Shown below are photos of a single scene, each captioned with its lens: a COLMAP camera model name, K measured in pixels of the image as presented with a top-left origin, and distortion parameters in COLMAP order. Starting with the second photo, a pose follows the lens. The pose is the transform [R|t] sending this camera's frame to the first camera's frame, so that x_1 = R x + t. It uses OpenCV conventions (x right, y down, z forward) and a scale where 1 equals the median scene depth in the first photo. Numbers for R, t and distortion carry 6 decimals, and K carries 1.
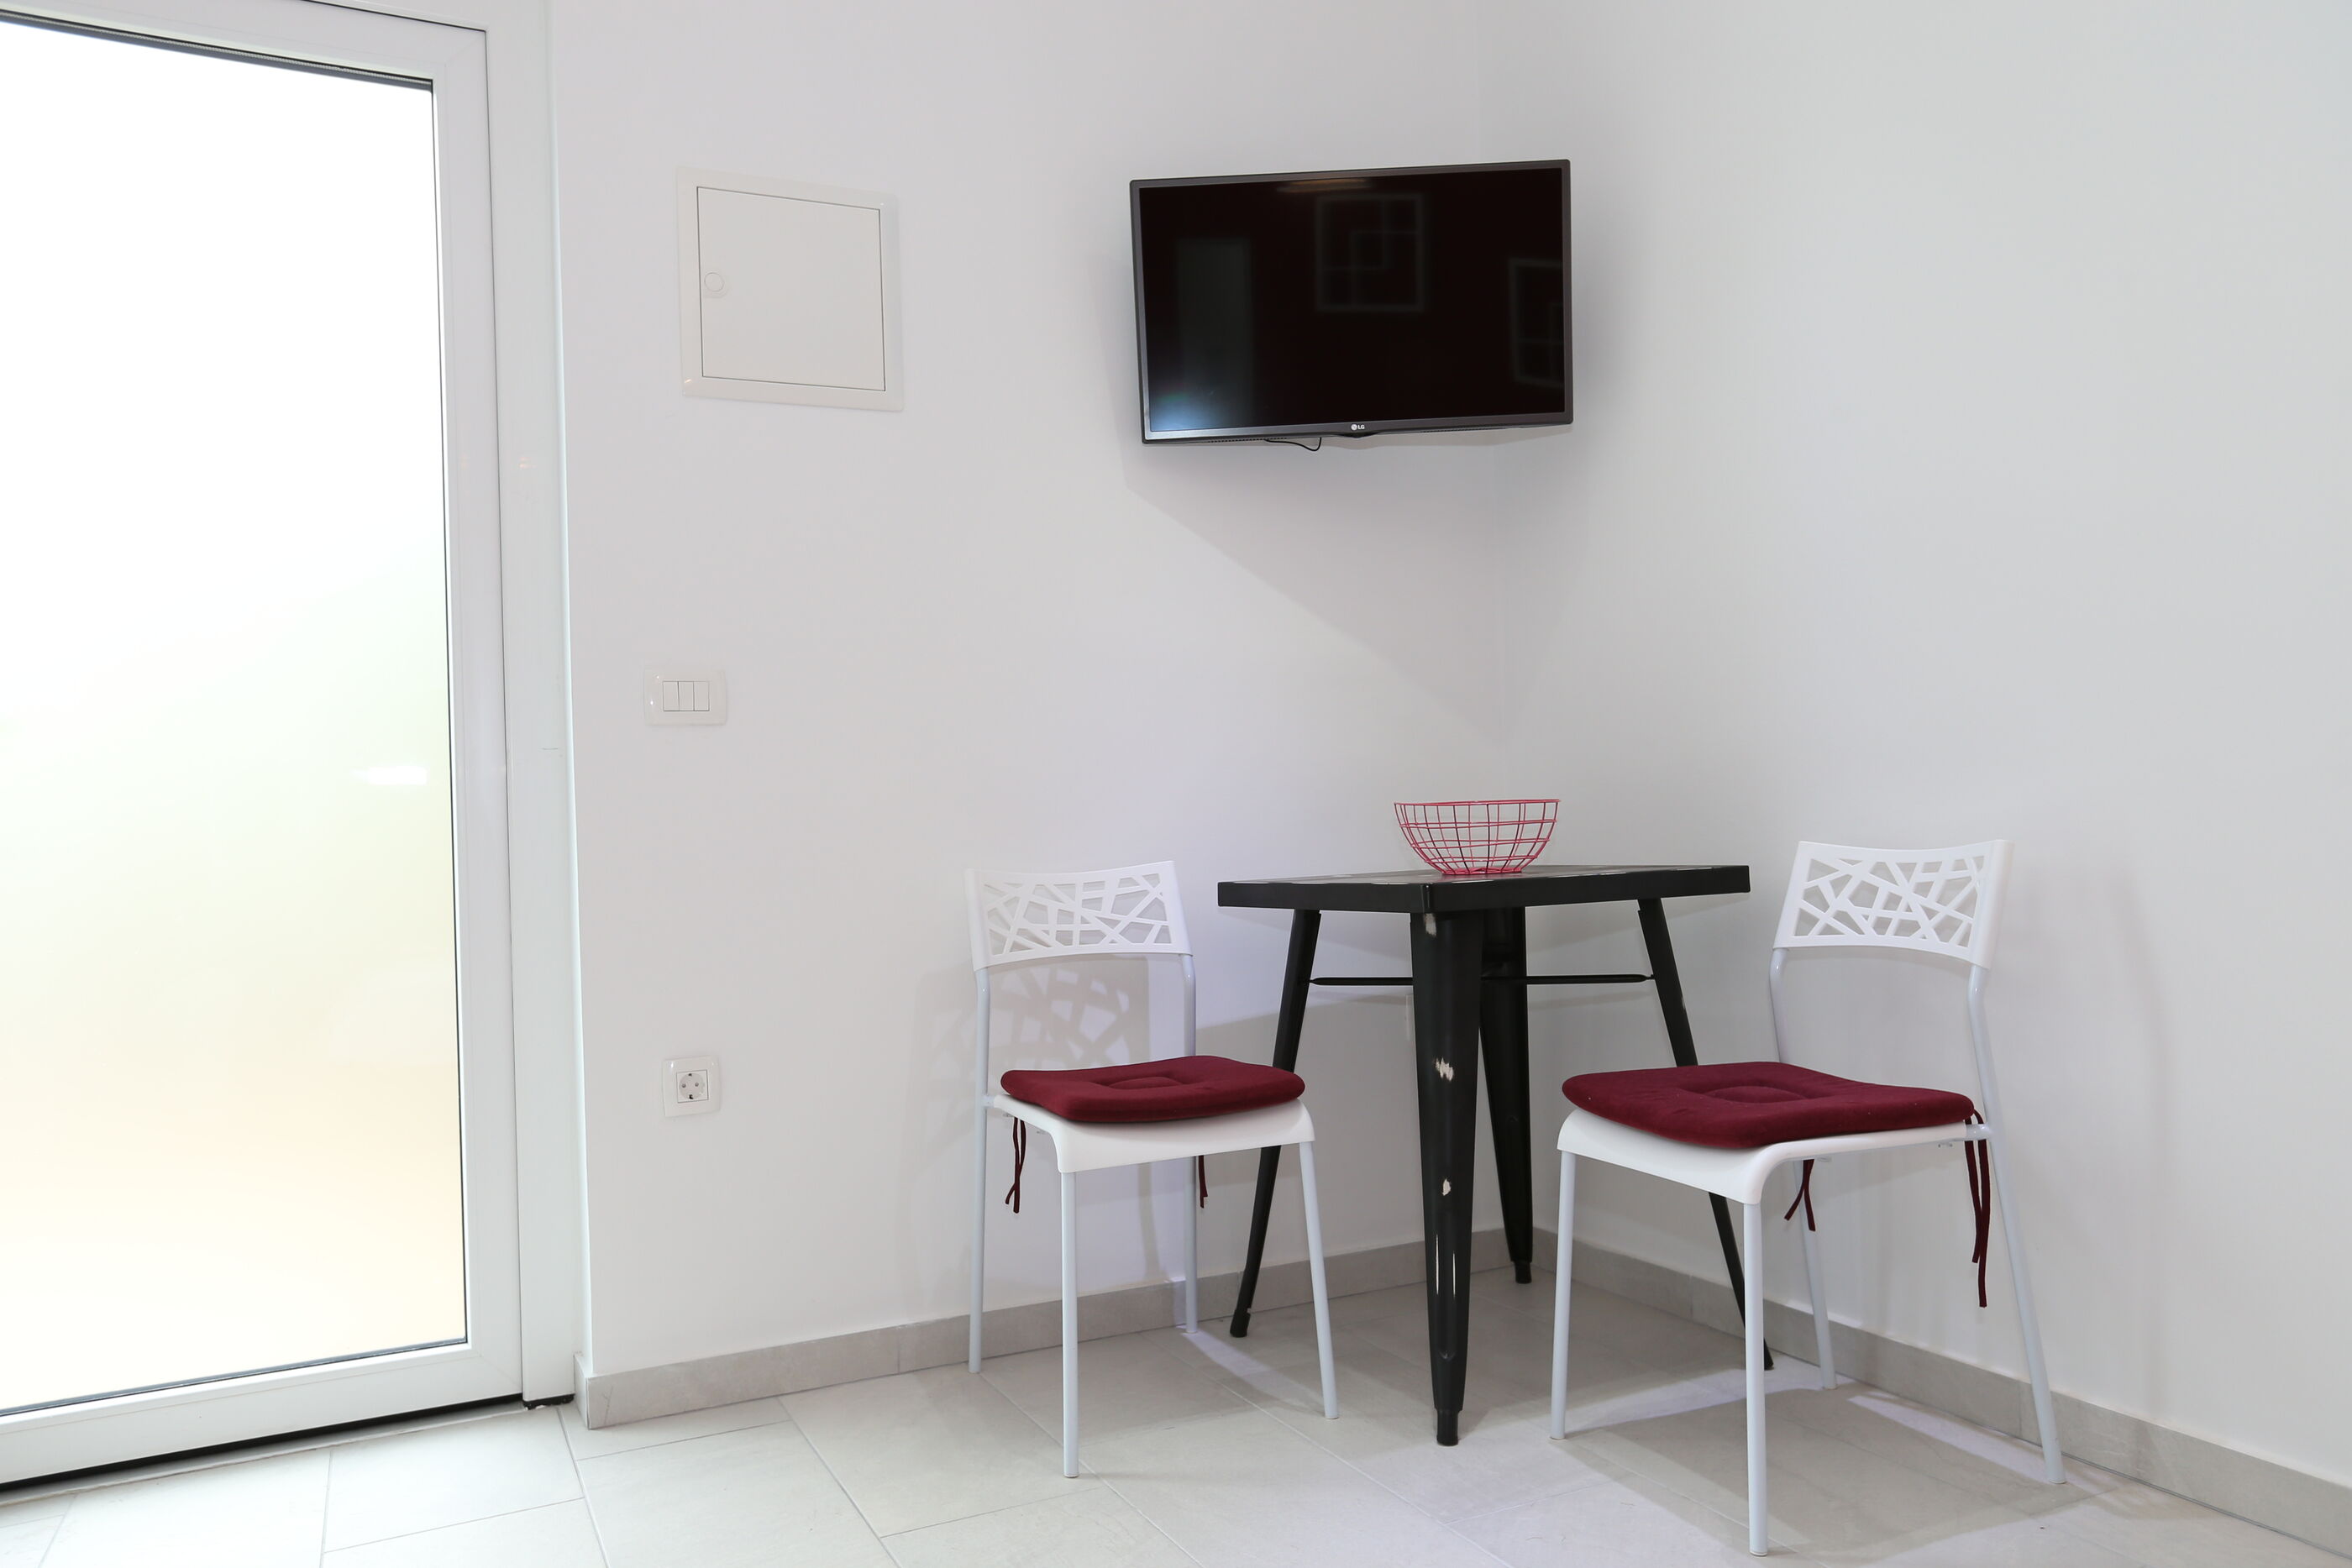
lens RADIAL K [[1670.5, 0, 1176.0], [0, 1670.5, 784.0], [0, 0, 1]] dist [-0.042667, 0.088720]
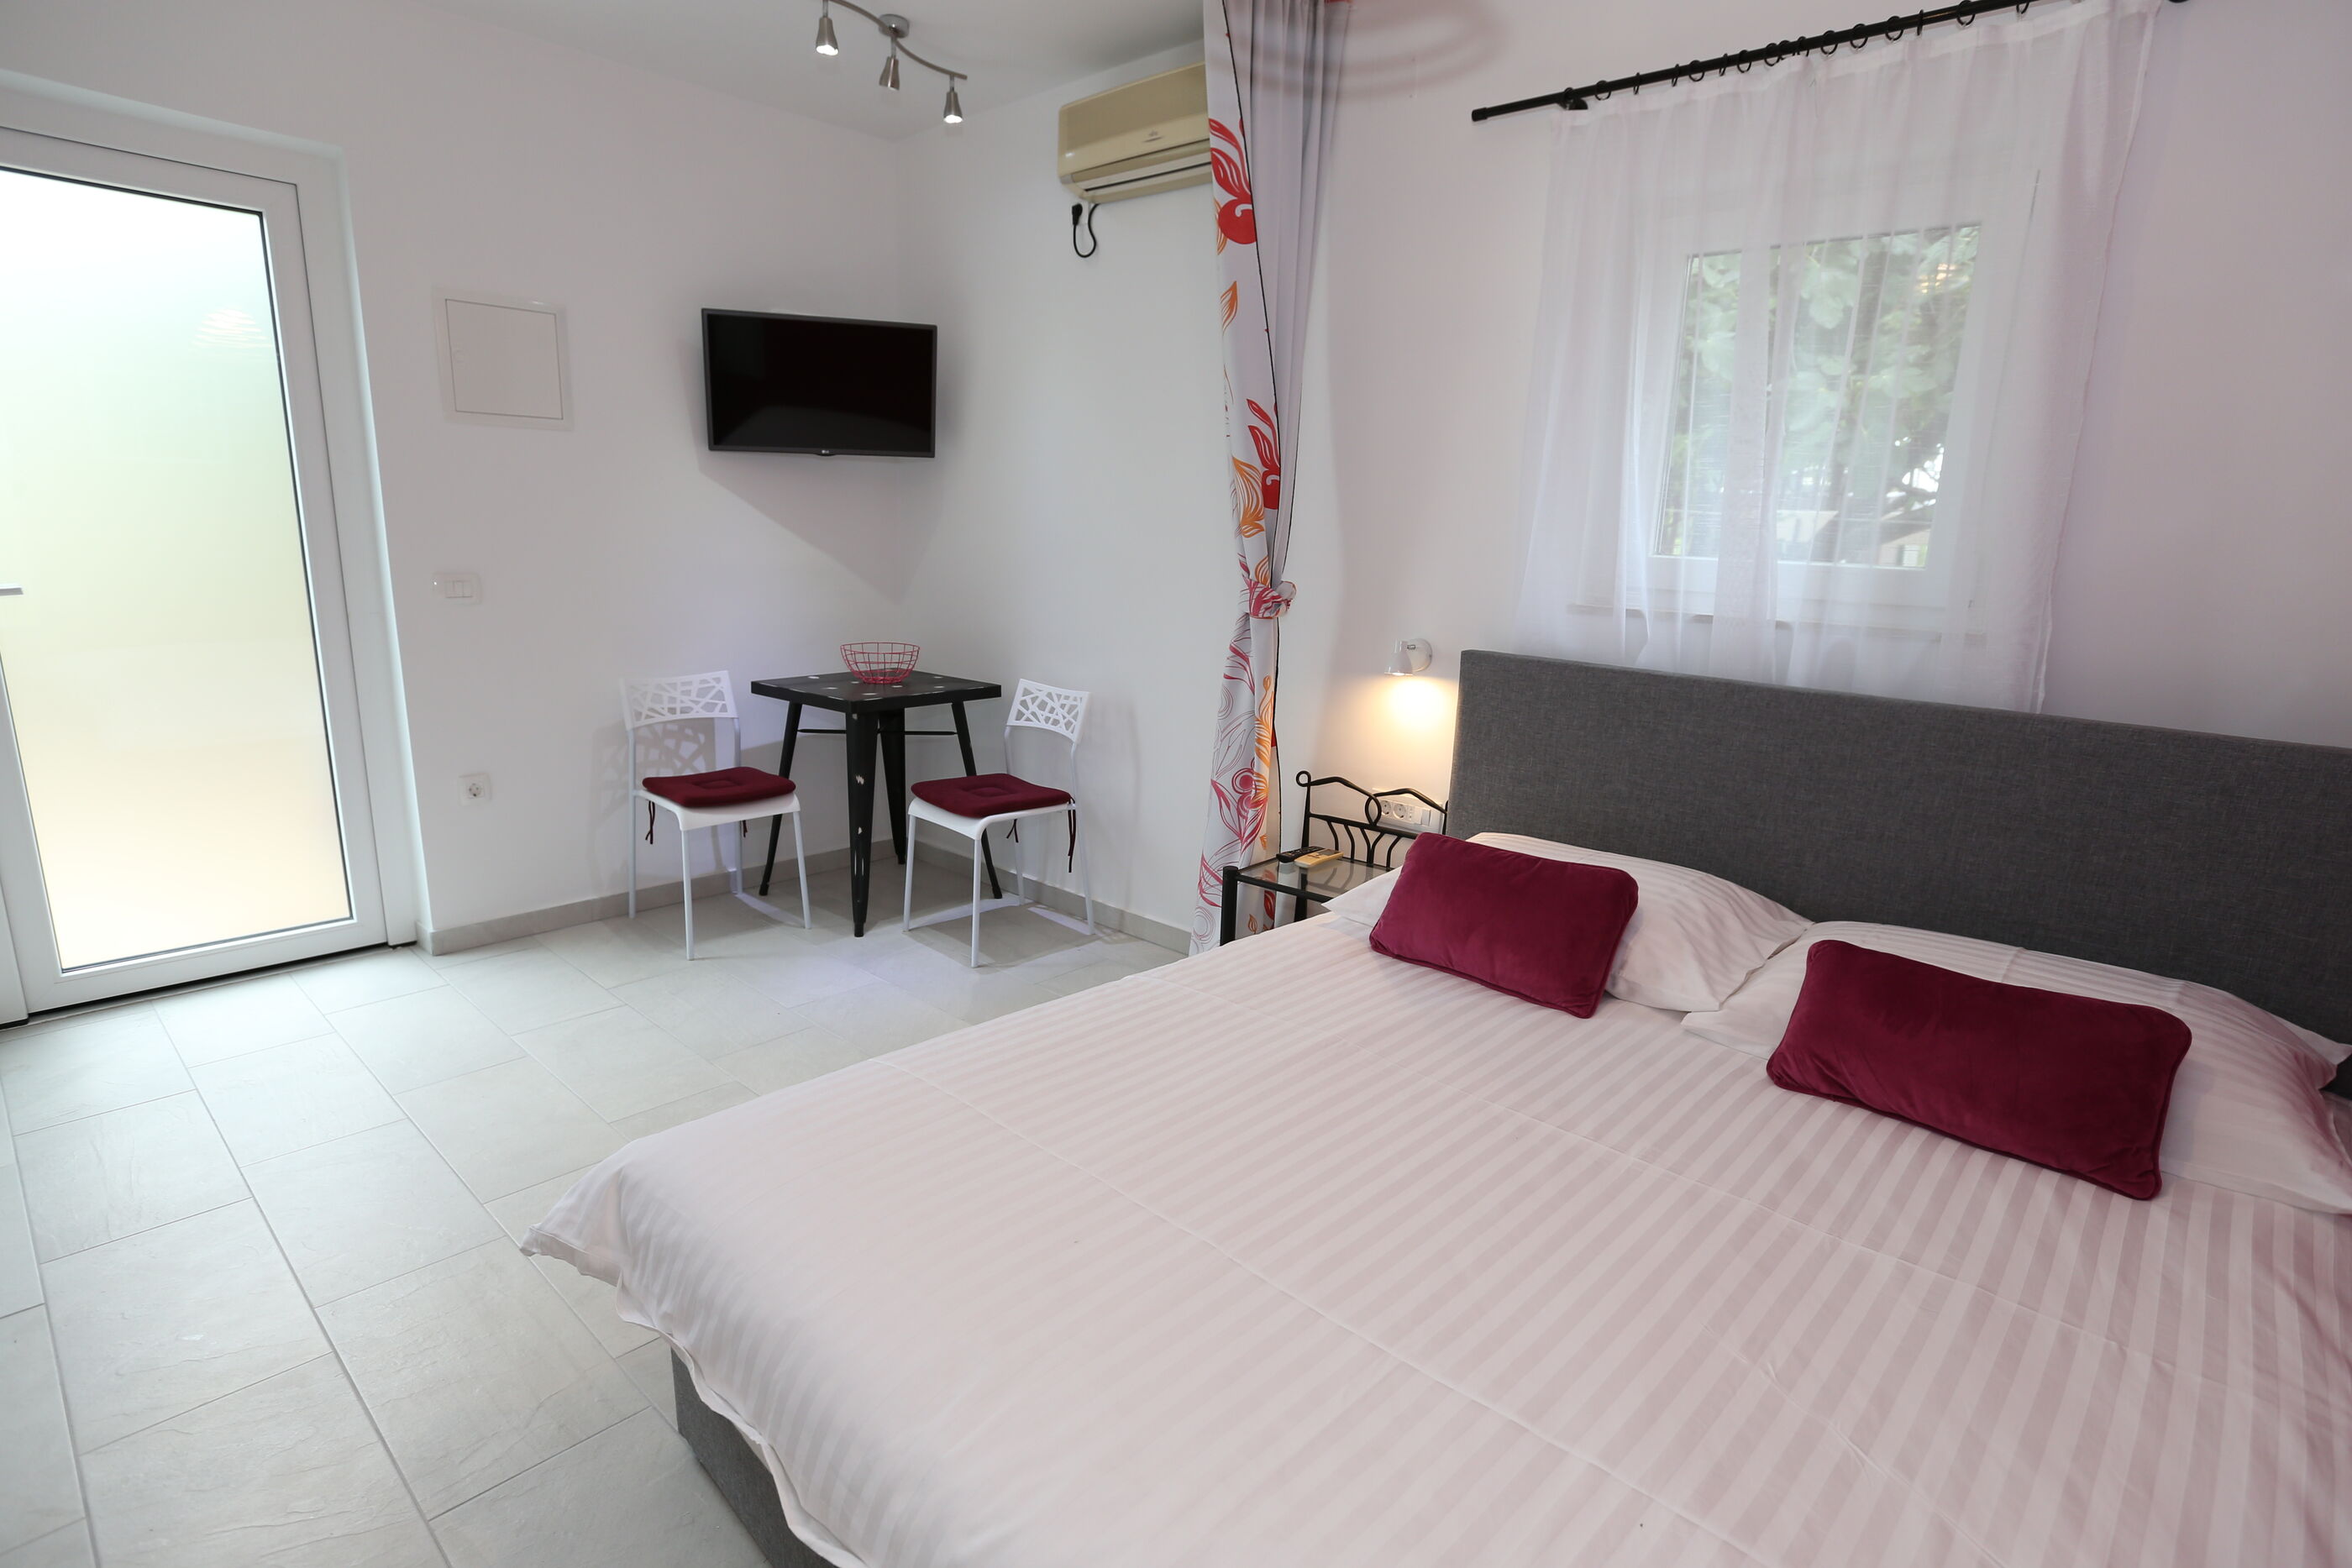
lens RADIAL K [[1215.9, 0, 1176.0], [0, 1215.9, 784.0], [0, 0, 1]] dist [-0.079683, 0.063119]
pose [[0.926555, -0.020014, 0.375627, -0.053721], [-0.073620, 0.969623, 0.233260, -0.220931], [-0.368885, -0.243782, 0.896936, -0.585554]]
